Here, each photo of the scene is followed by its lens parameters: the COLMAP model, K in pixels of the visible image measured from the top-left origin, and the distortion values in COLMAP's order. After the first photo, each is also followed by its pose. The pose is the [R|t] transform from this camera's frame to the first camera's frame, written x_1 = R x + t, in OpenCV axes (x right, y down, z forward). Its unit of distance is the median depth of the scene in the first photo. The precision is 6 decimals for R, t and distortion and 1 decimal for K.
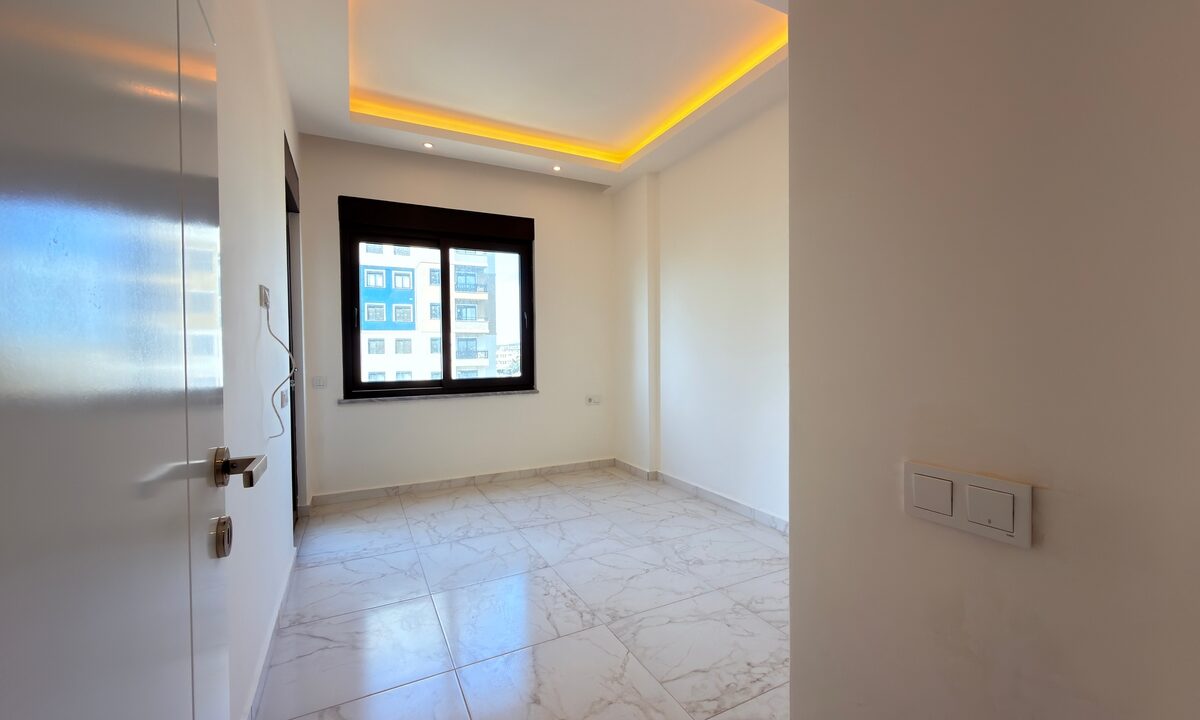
lens RADIAL K [[476.4, 0, 599.1], [0, 476.4, 360.9], [0, 0, 1]] dist [-0.000010, -0.000291]
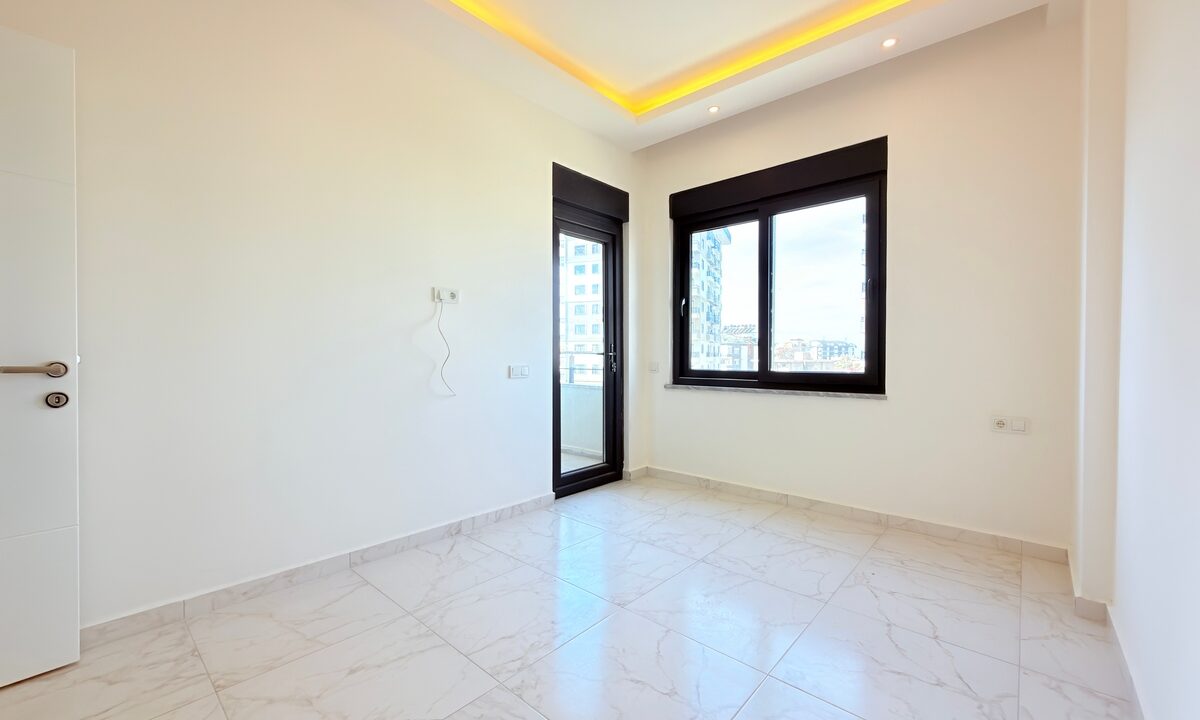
lens RADIAL K [[476.4, 0, 595.9], [0, 476.4, 359.2], [0, 0, 1]] dist [-0.000010, -0.000291]
pose [[0.354945, 0.020545, -0.934662, 0.388810], [-0.022407, 0.999658, 0.013465, 0.013733], [0.934619, 0.016163, 0.355284, 0.444518]]
